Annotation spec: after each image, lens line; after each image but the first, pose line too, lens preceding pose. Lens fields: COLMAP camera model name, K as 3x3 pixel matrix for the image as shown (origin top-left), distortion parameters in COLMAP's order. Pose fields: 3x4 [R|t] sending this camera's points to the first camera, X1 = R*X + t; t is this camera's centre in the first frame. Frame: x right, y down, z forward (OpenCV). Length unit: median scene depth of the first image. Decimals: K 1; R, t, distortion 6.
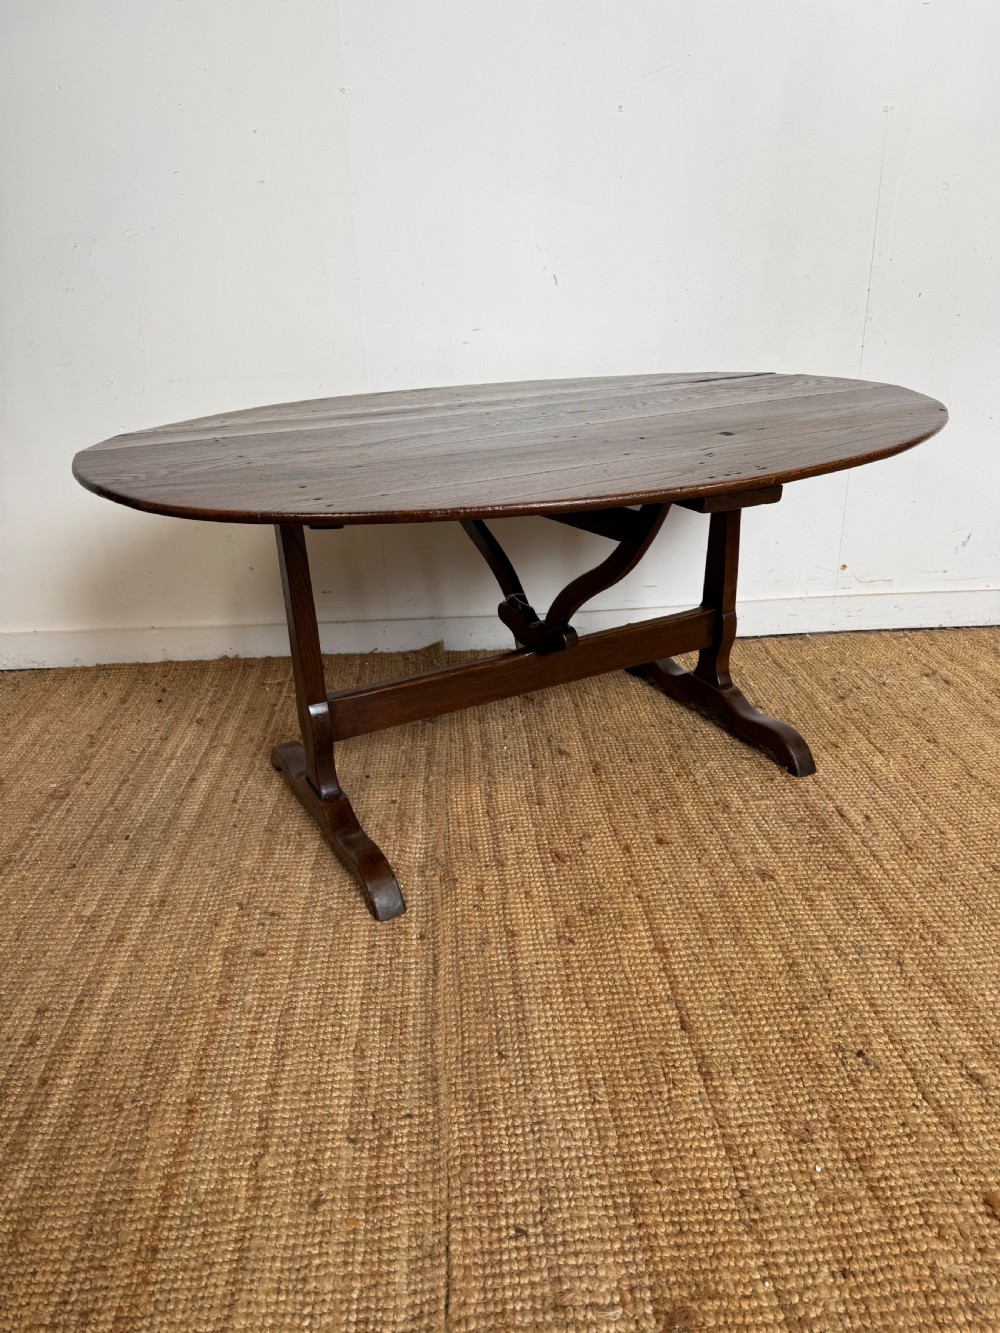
lens RADIAL K [[953.9, 0, 499.8], [0, 953.9, 672.7], [0, 0, 1]] dist [0.010485, -0.020082]
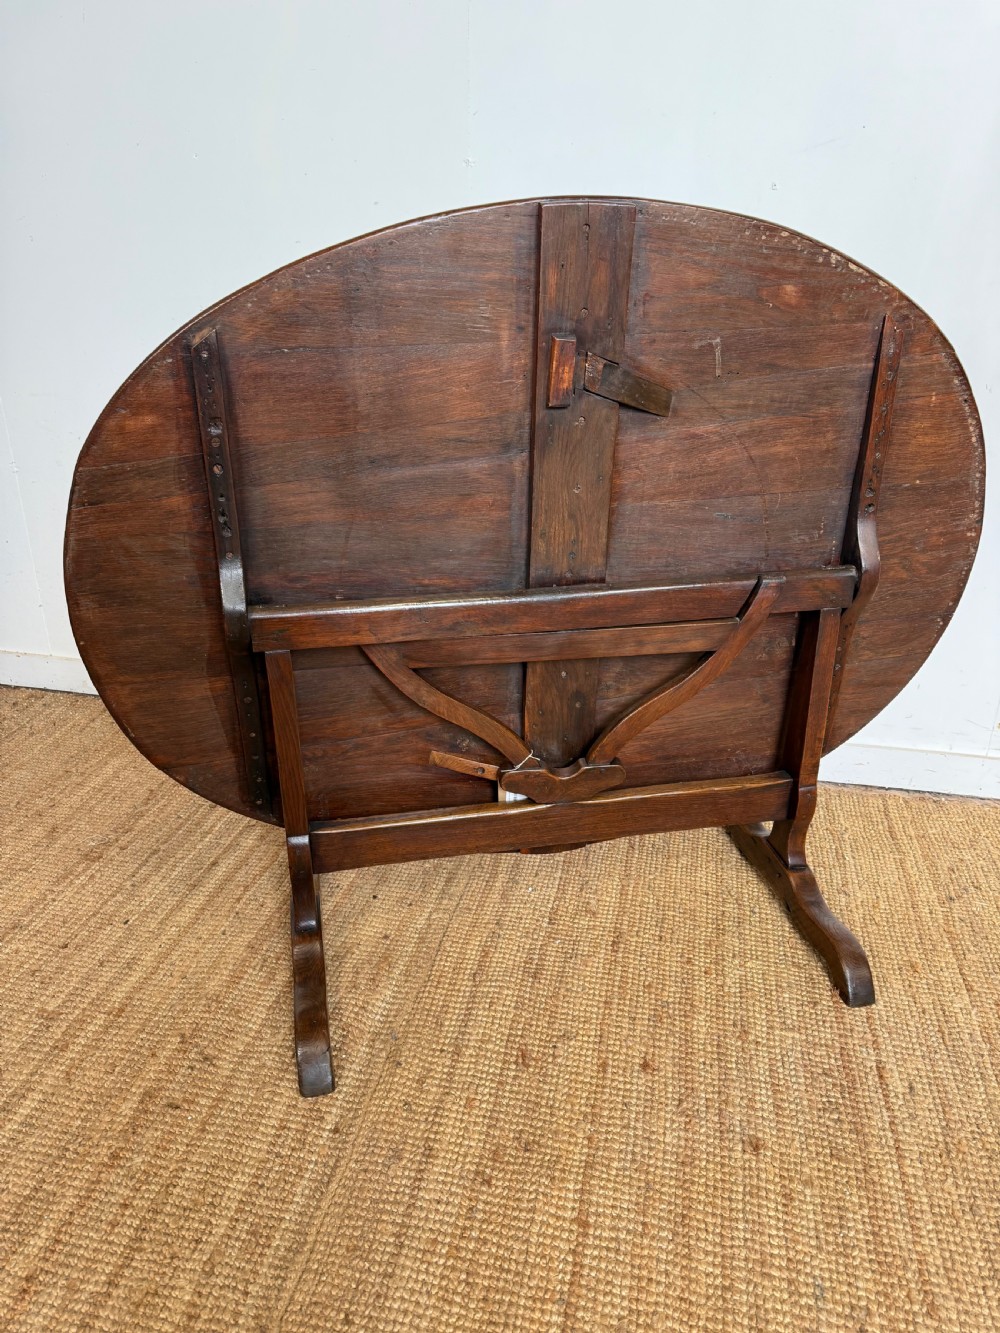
lens RADIAL K [[953.9, 0, 495.5], [0, 953.9, 669.5], [0, 0, 1]] dist [0.010485, -0.020082]
pose [[0.960263, 0.142932, -0.239720, 0.225854], [-0.140720, 0.989697, 0.026411, -0.209239], [0.241025, 0.008372, 0.970483, 0.143198]]
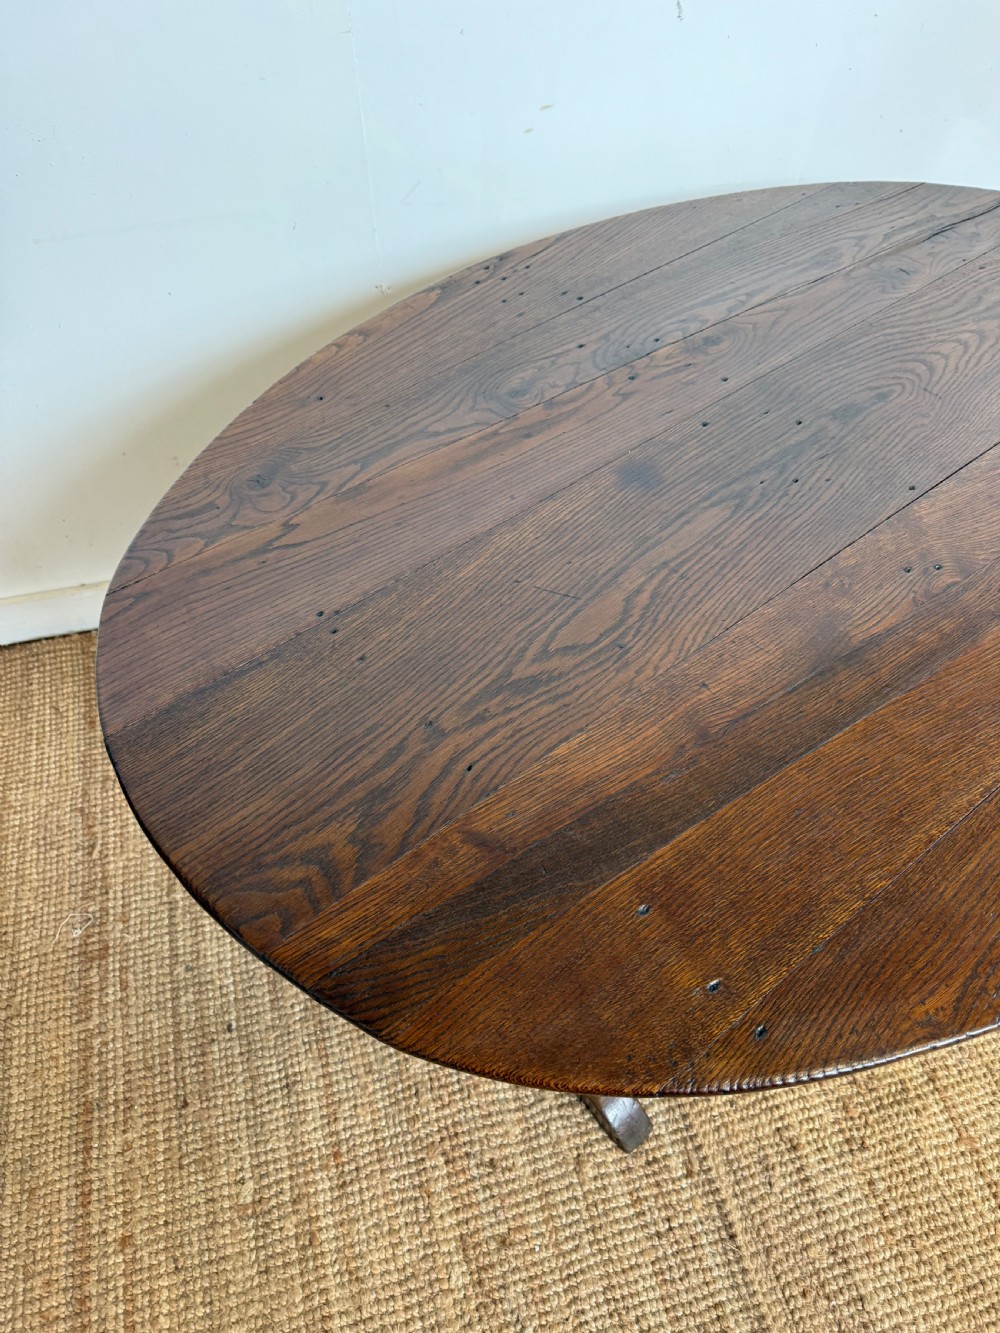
lens RADIAL K [[953.9, 0, 496.5], [0, 953.9, 680.5], [0, 0, 1]] dist [0.010485, -0.020082]
pose [[0.978057, -0.155069, 0.139131, -0.298279], [0.075727, 0.886756, 0.455992, -0.495624], [-0.194086, -0.435450, 0.879041, 0.498526]]
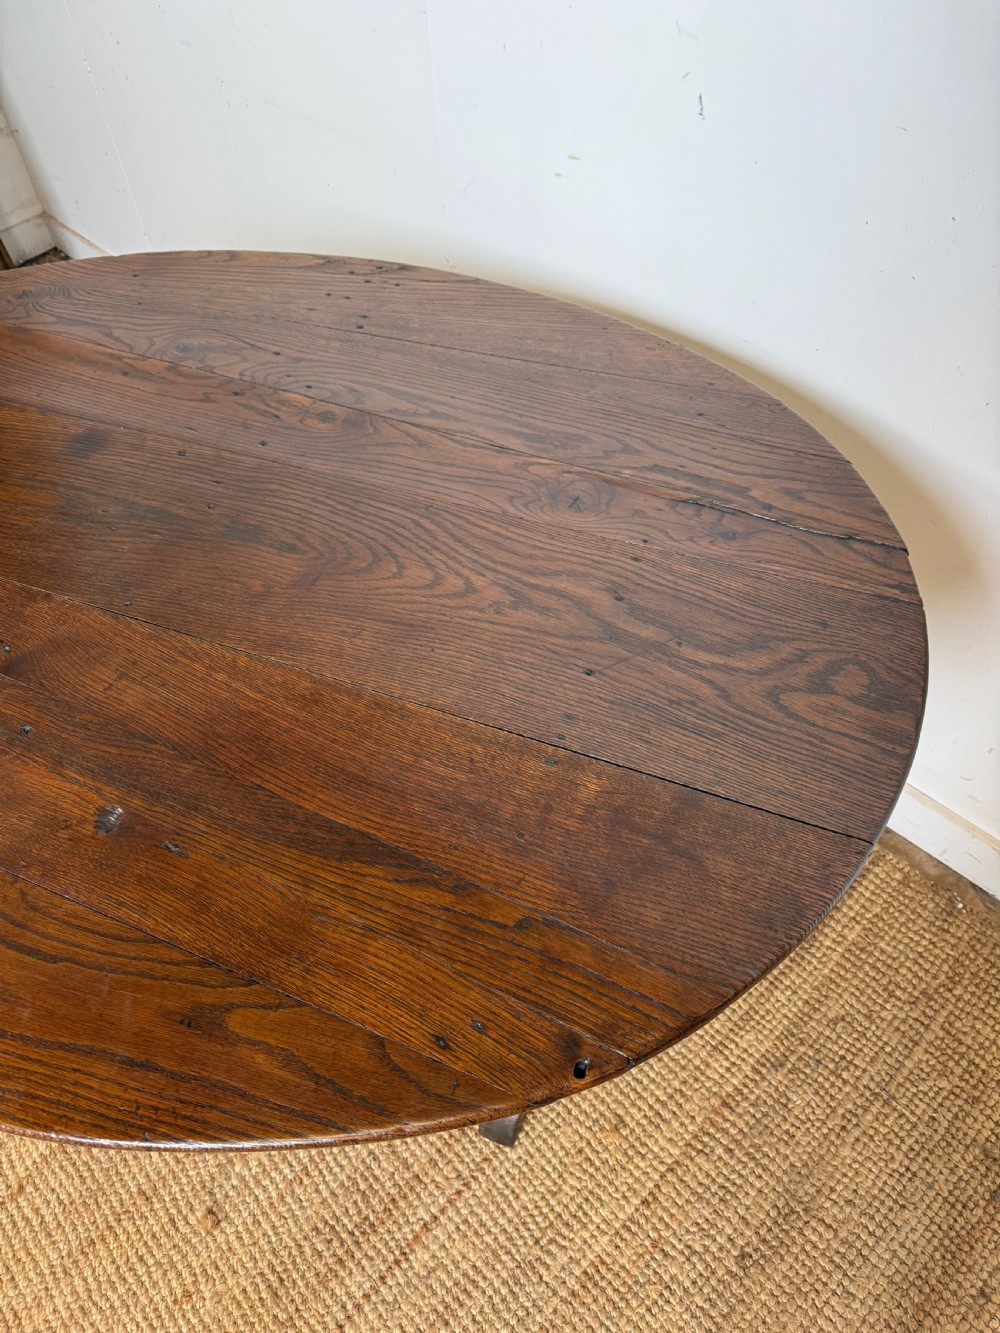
lens RADIAL K [[957.4, 0, 494.2], [0, 957.4, 679.8], [0, 0, 1]] dist [-0.001654, -0.007503]
pose [[0.648609, 0.583986, -0.488125, 0.597065], [-0.261184, 0.773156, 0.577938, -0.675336], [0.714905, -0.247365, 0.654004, 0.841659]]
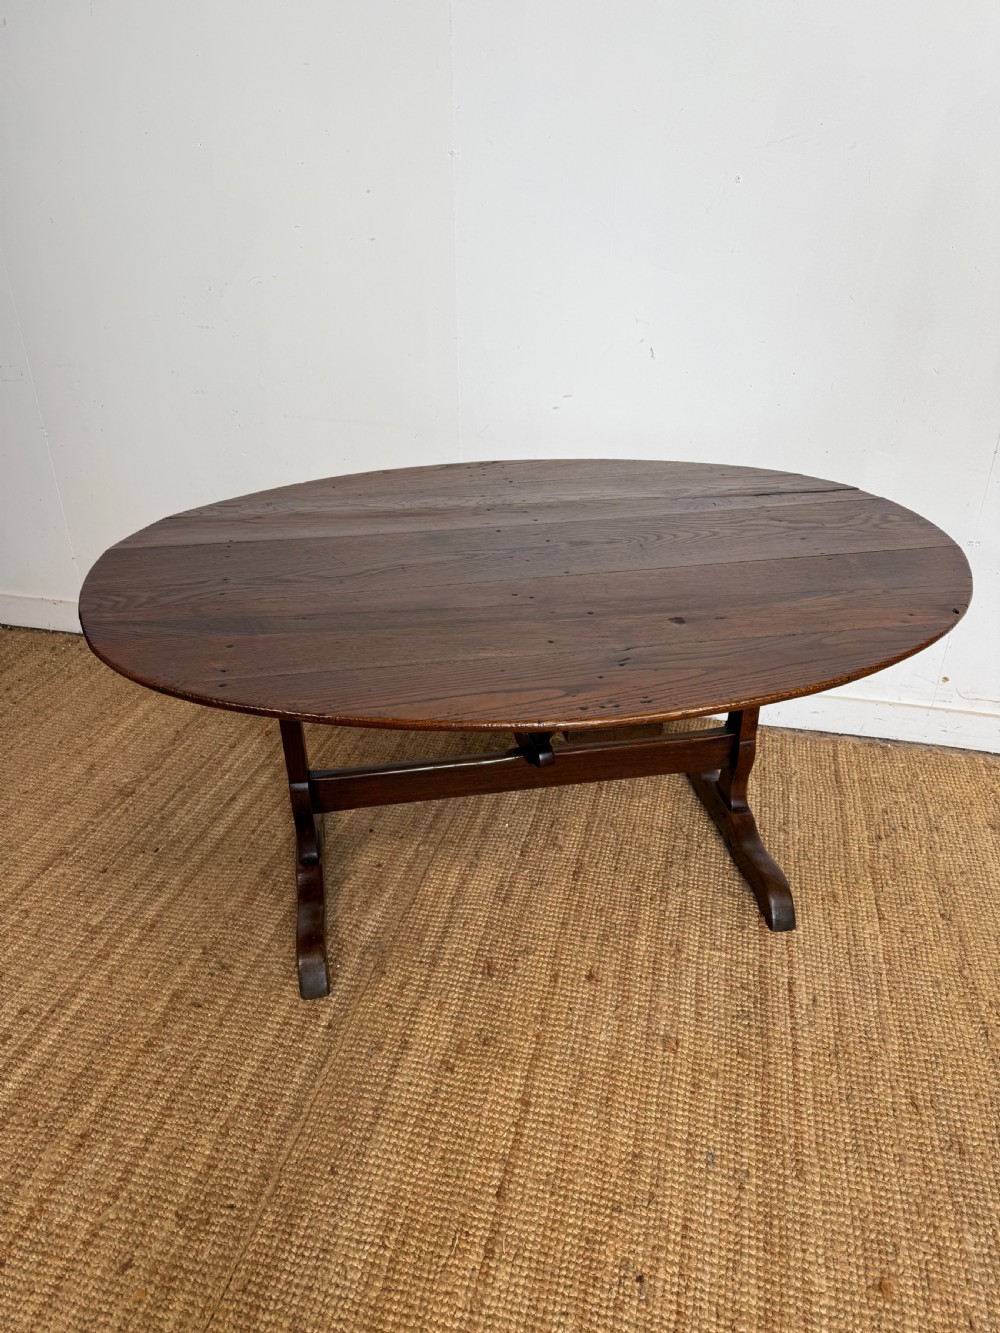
lens RADIAL K [[953.9, 0, 498.9], [0, 953.9, 671.3], [0, 0, 1]] dist [0.010485, -0.020082]
pose [[0.952121, 0.170194, -0.253968, 0.324098], [-0.142666, 0.982065, 0.123269, -0.298727], [0.270393, -0.081134, 0.959325, 0.017289]]
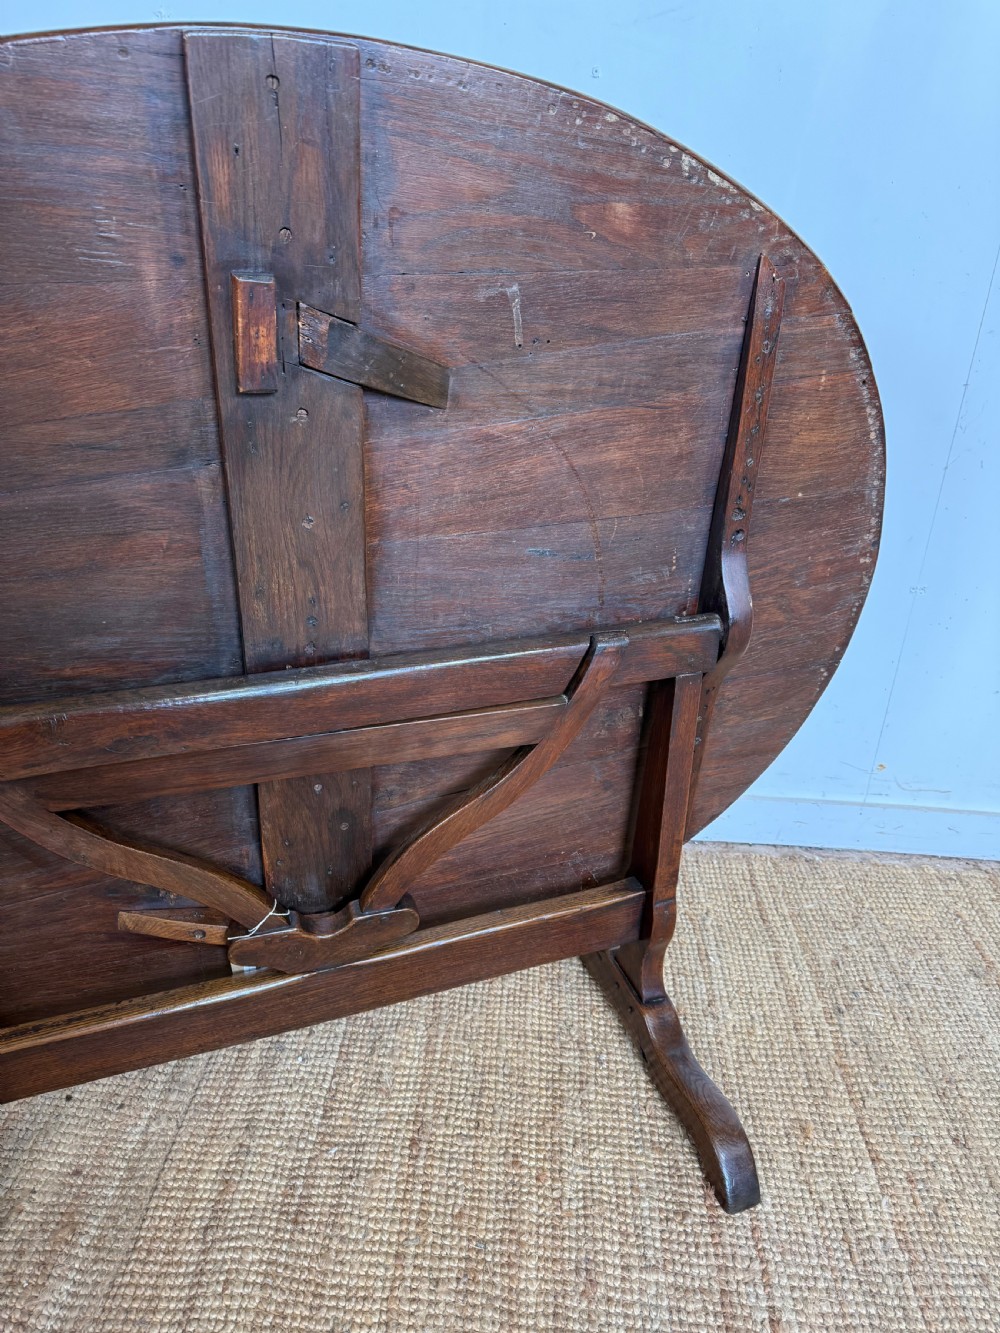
lens RADIAL K [[953.9, 0, 508.1], [0, 953.9, 672.0], [0, 0, 1]] dist [0.010485, -0.020082]
pose [[0.991579, 0.110711, -0.067192, 0.226947], [-0.106962, 0.992625, 0.057053, -0.334480], [0.073013, -0.049386, 0.996108, 0.507258]]
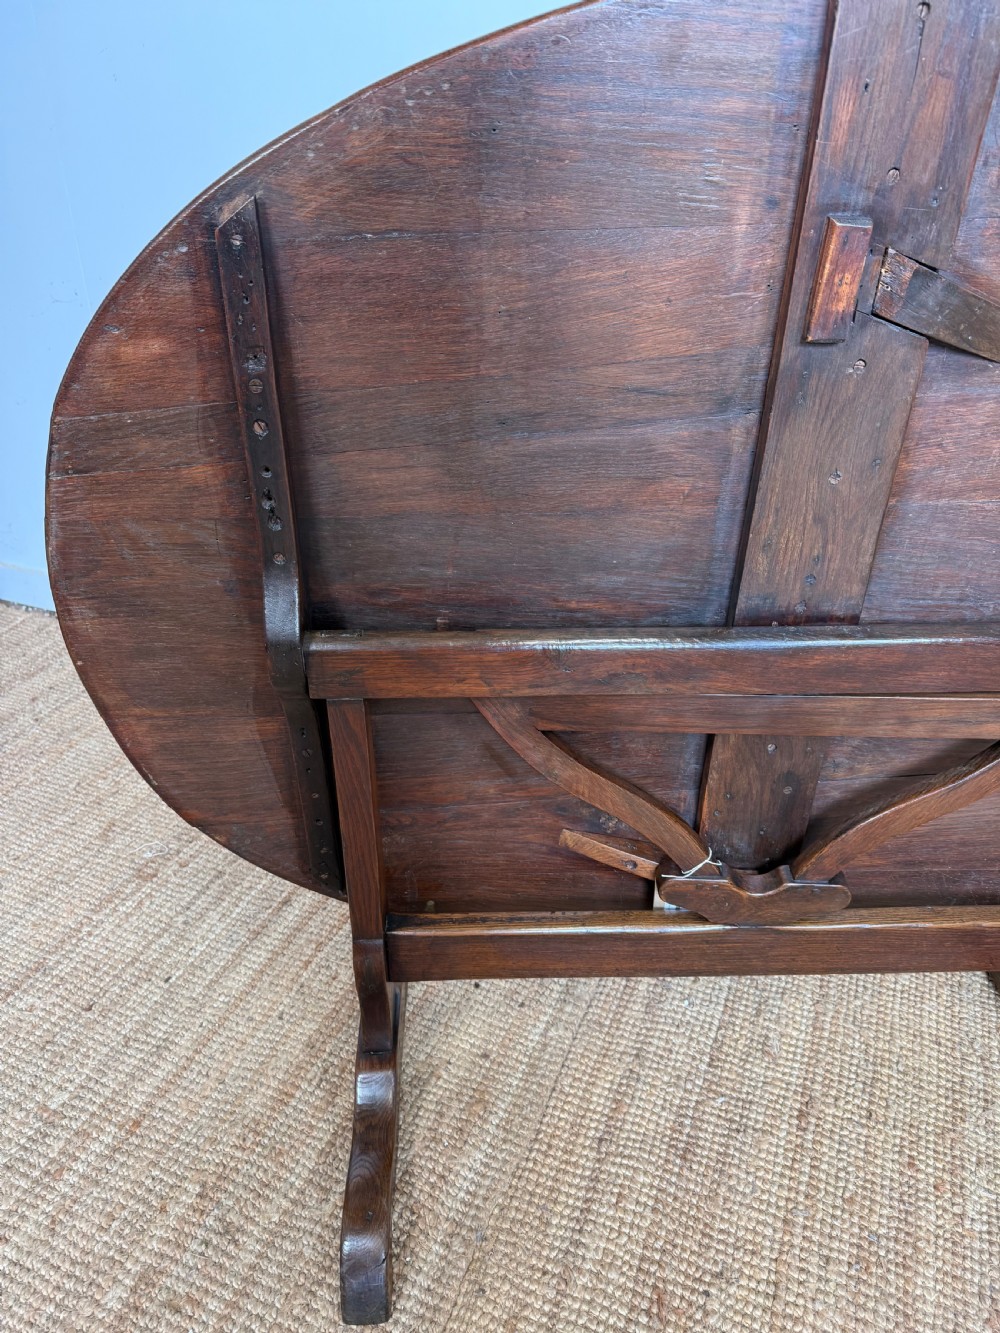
lens RADIAL K [[953.9, 0, 499.2], [0, 953.9, 669.3], [0, 0, 1]] dist [0.010485, -0.020082]
pose [[0.898210, 0.248990, -0.362247, 0.101533], [-0.204653, 0.966214, 0.156677, -0.316772], [0.389019, -0.066594, 0.918820, 0.478505]]
